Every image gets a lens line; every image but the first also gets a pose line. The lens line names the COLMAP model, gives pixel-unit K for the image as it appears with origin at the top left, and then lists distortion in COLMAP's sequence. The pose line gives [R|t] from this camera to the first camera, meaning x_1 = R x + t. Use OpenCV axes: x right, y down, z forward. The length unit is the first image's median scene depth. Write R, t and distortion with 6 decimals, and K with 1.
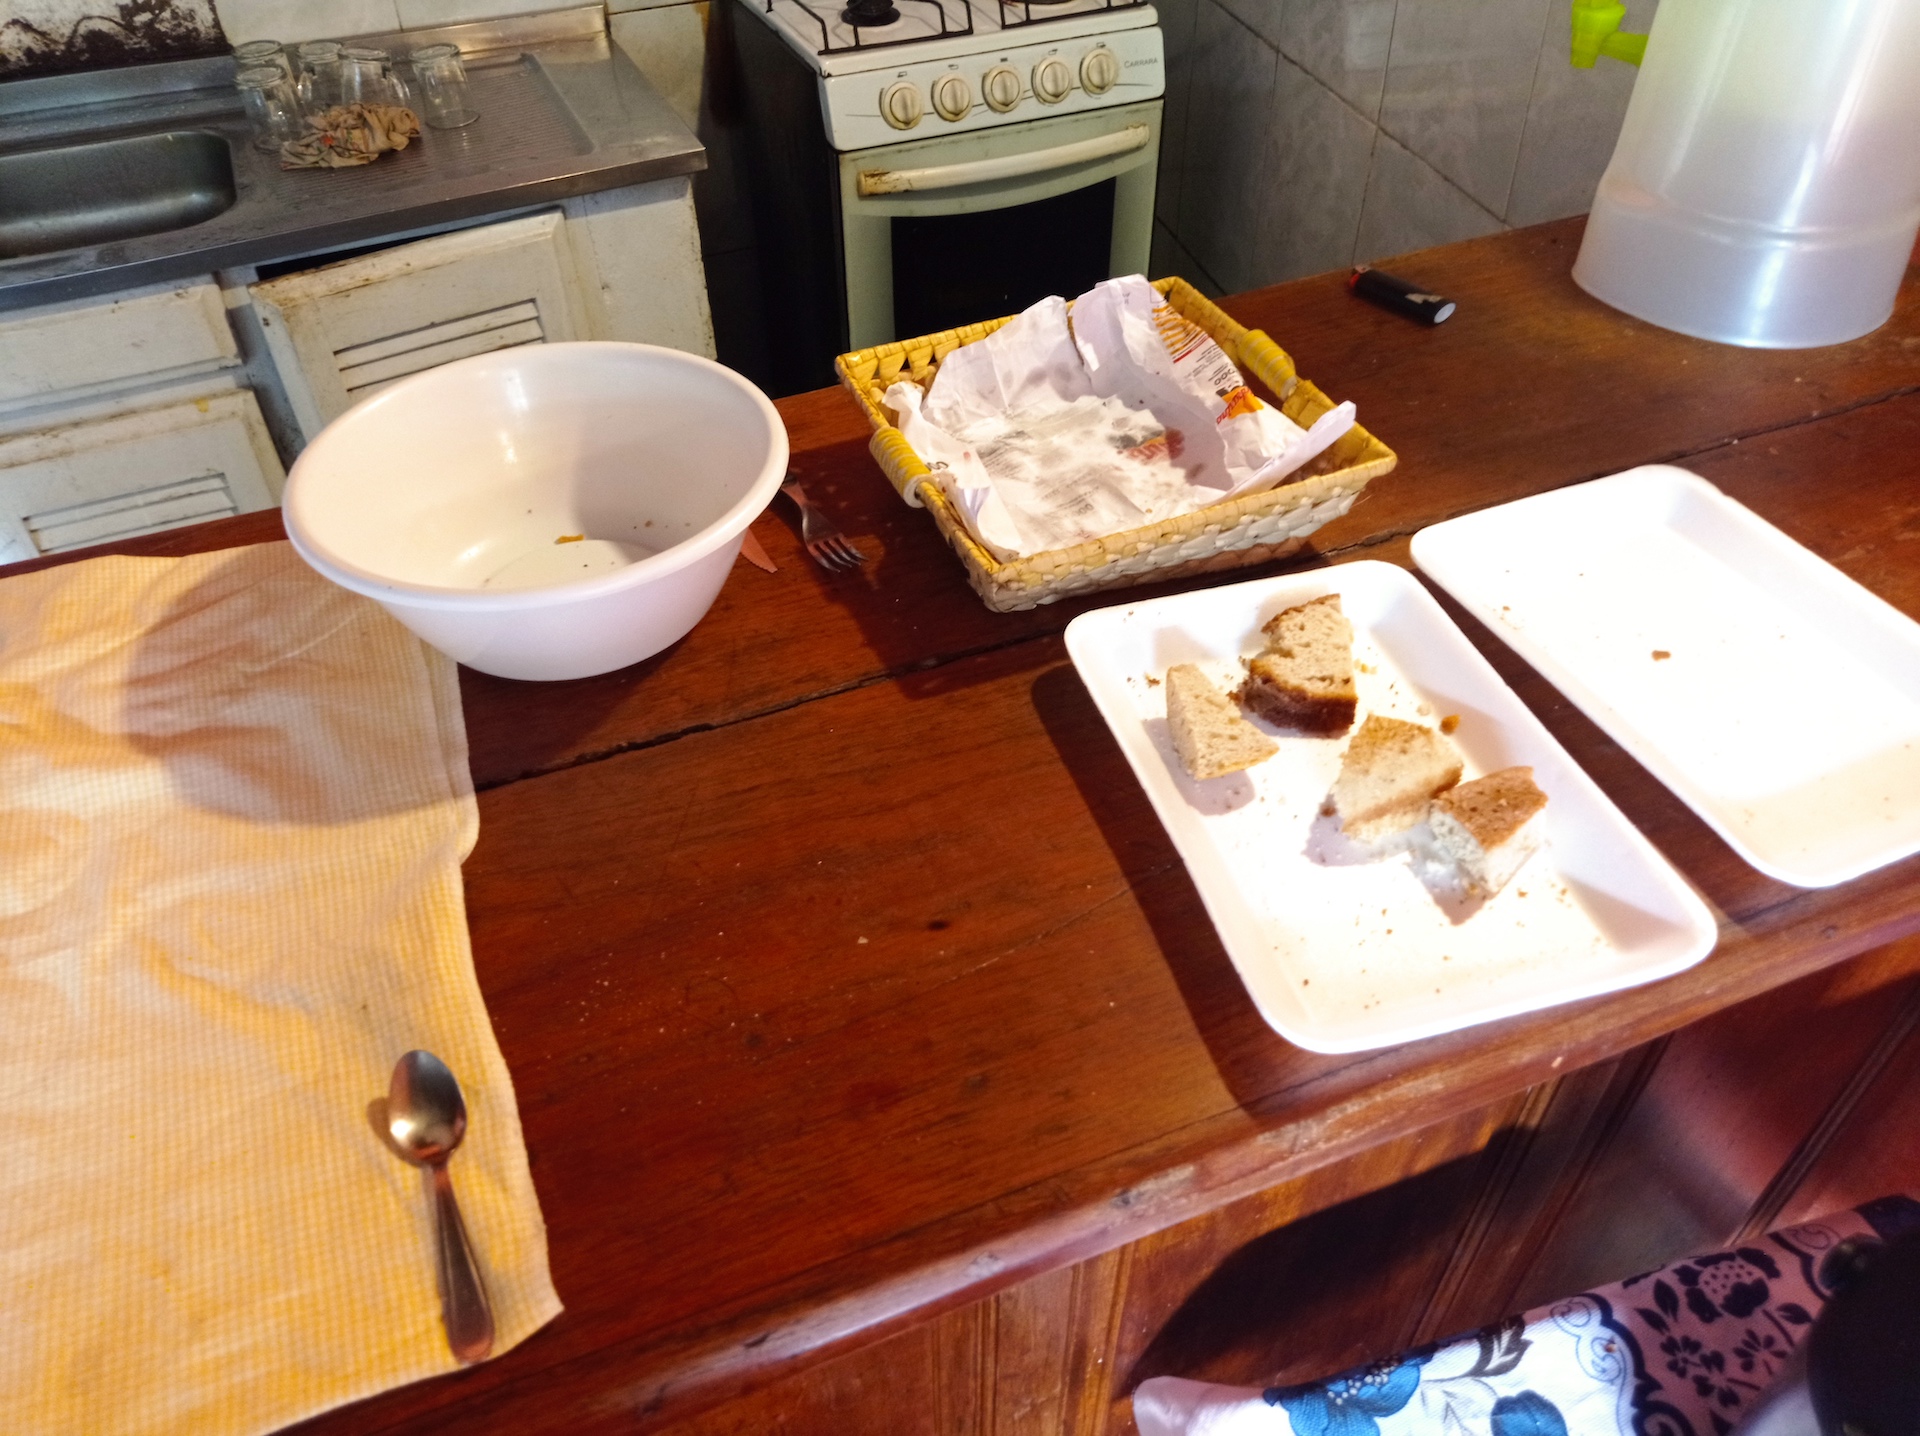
lens RADIAL K [[1436.9, 0, 960.0], [0, 1436.9, 718.0], [0, 0, 1]] dist [0.012055, 0.009642]
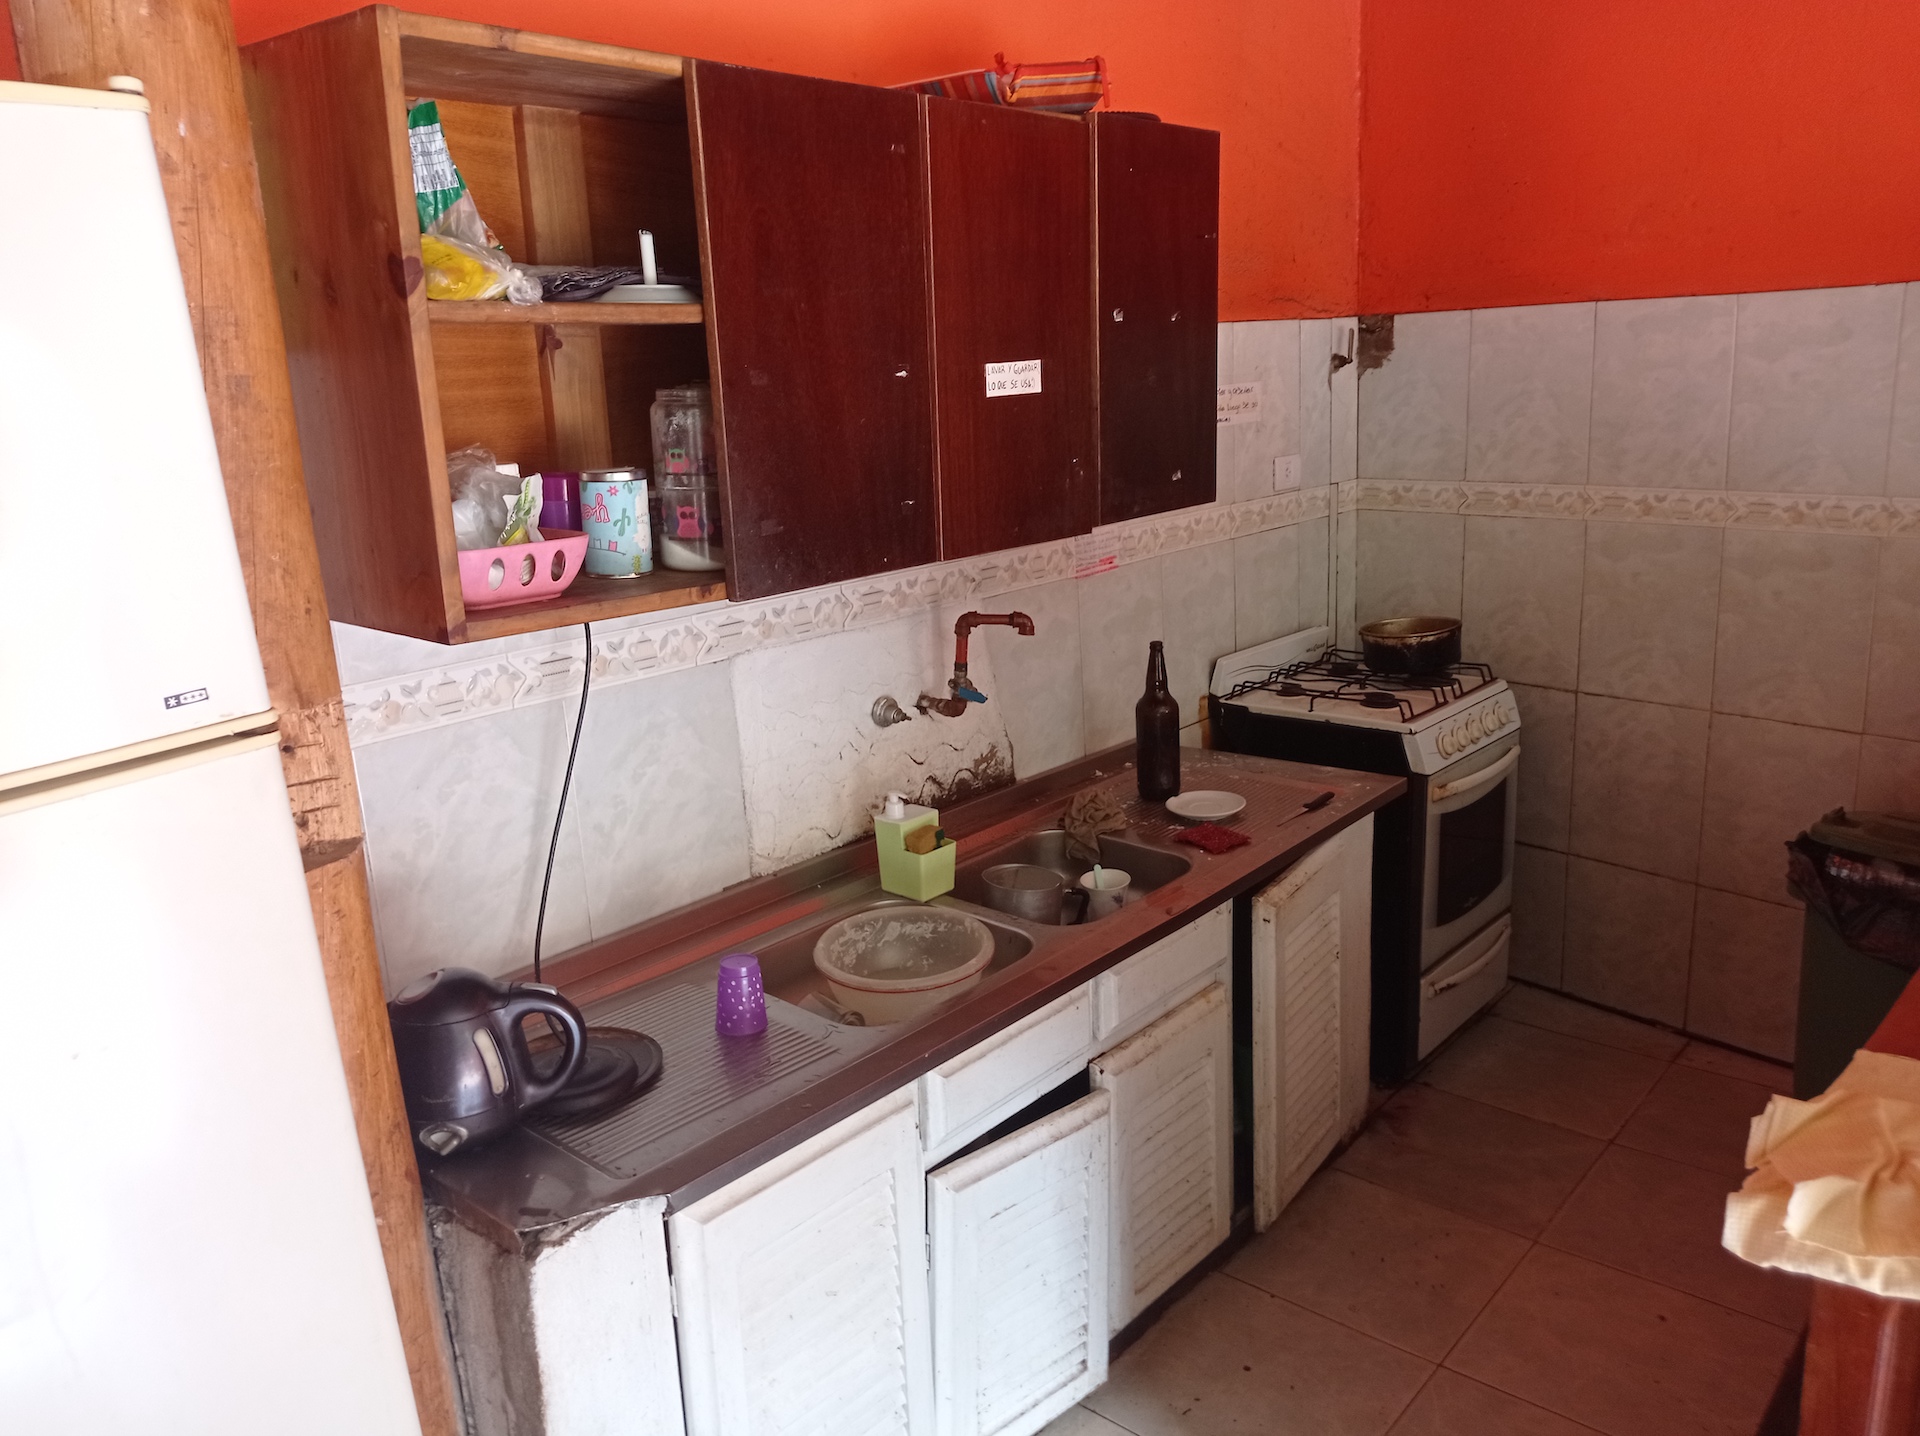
lens RADIAL K [[1467.1, 0, 960.0], [0, 1467.1, 718.0], [0, 0, 1]] dist [0.121147, -0.210162]
pose [[0.898768, -0.122226, 0.421043, -1.178025], [0.311883, 0.853194, -0.418077, 0.060675], [-0.308132, 0.507070, 0.804944, -0.152848]]
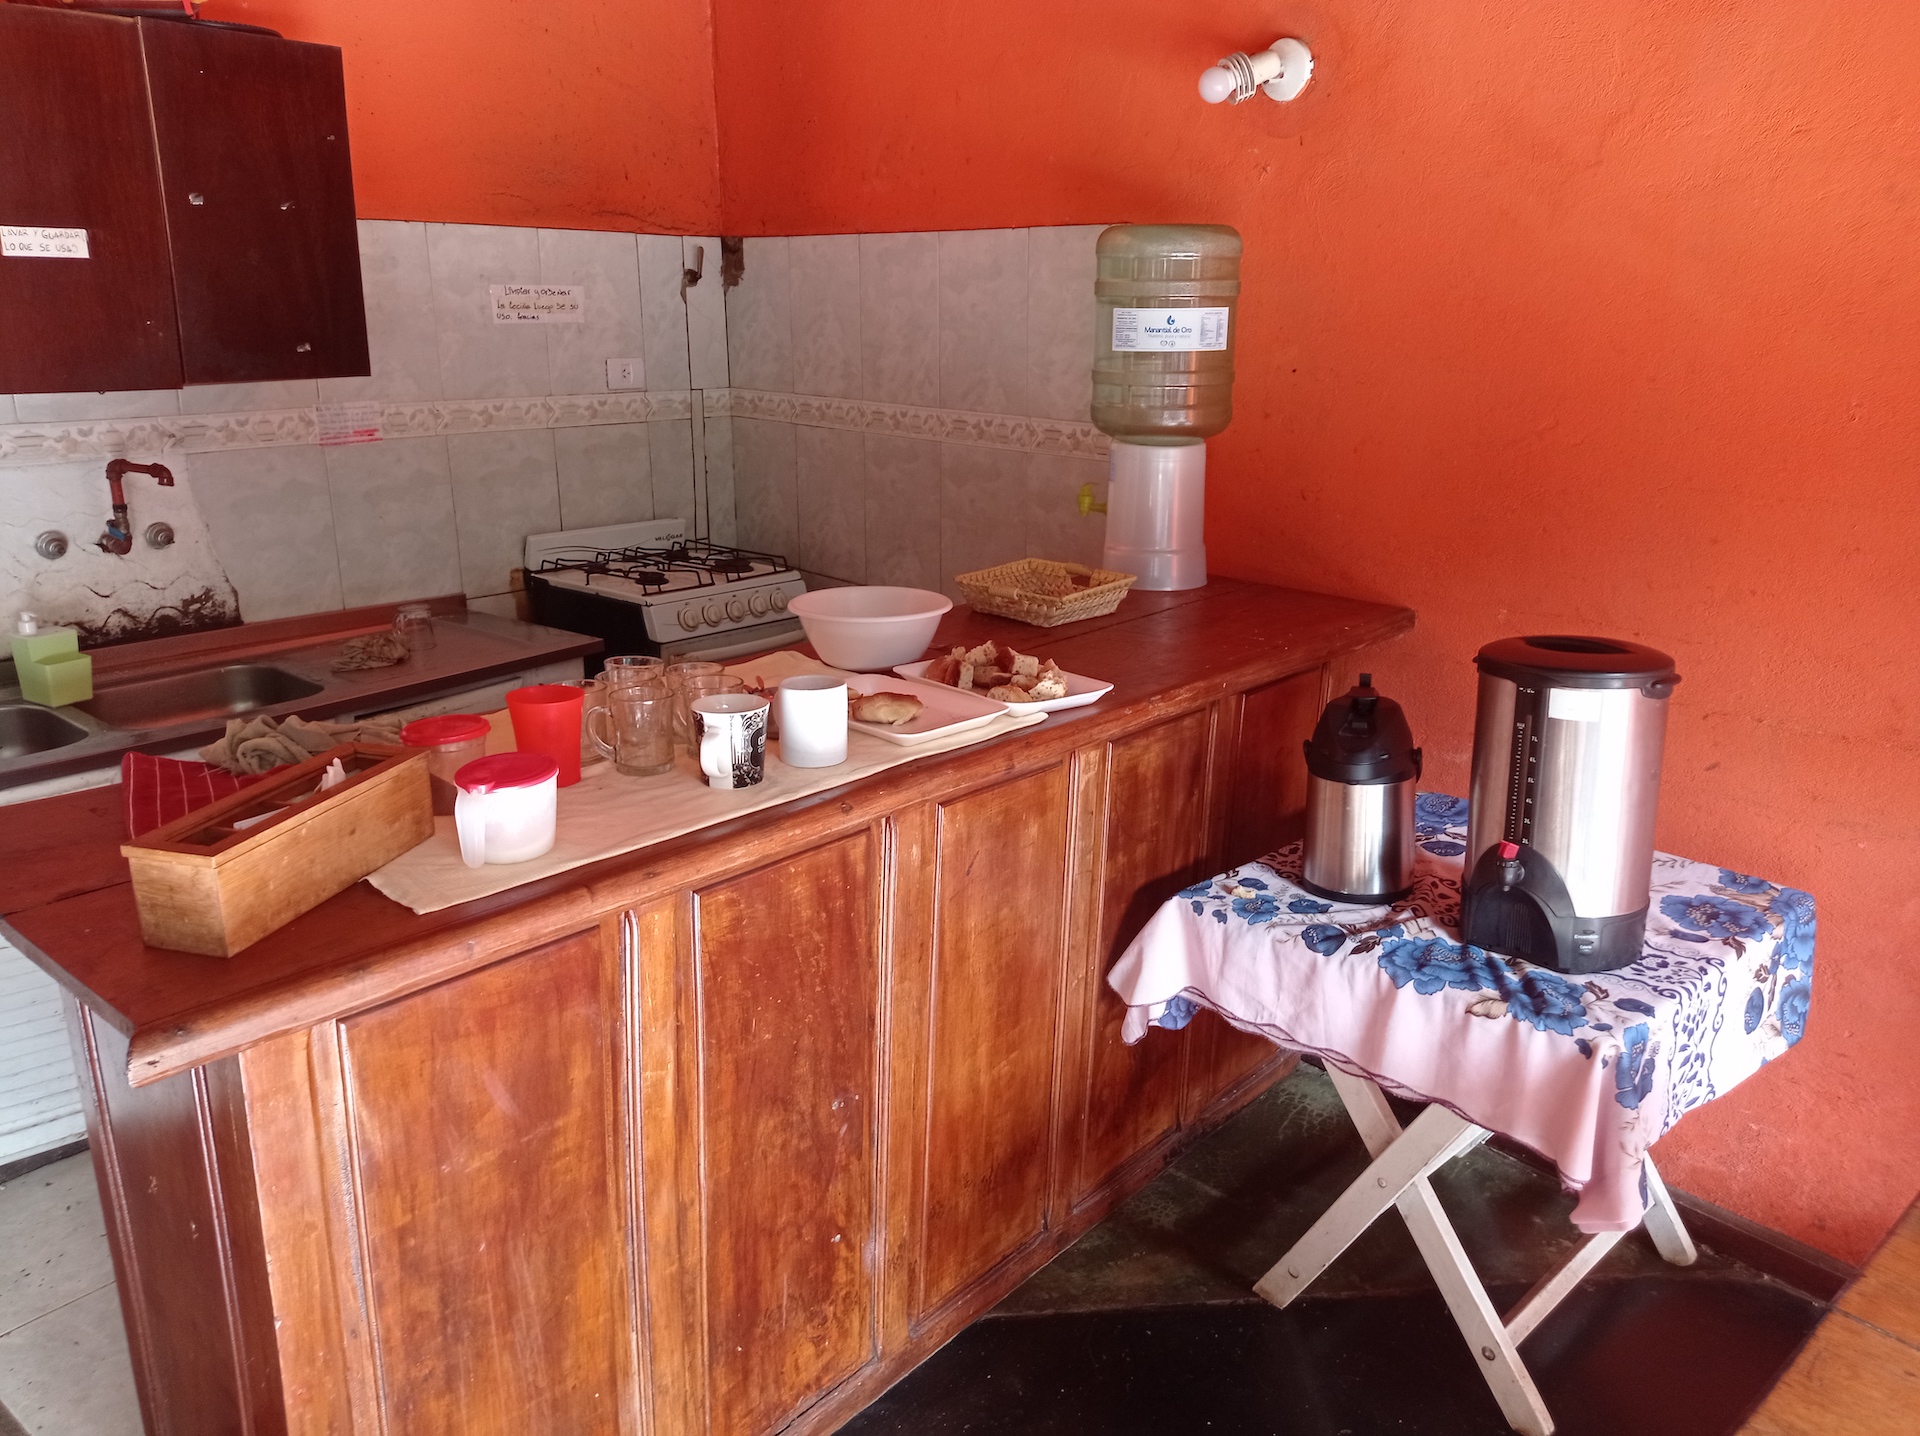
lens RADIAL K [[1467.1, 0, 960.0], [0, 1467.1, 718.0], [0, 0, 1]] dist [0.121147, -0.210162]
pose [[0.885729, -0.096325, 0.454098, -0.578165], [0.286857, 0.882677, -0.372284, 0.454557], [-0.364961, 0.460004, 0.809444, -0.539519]]
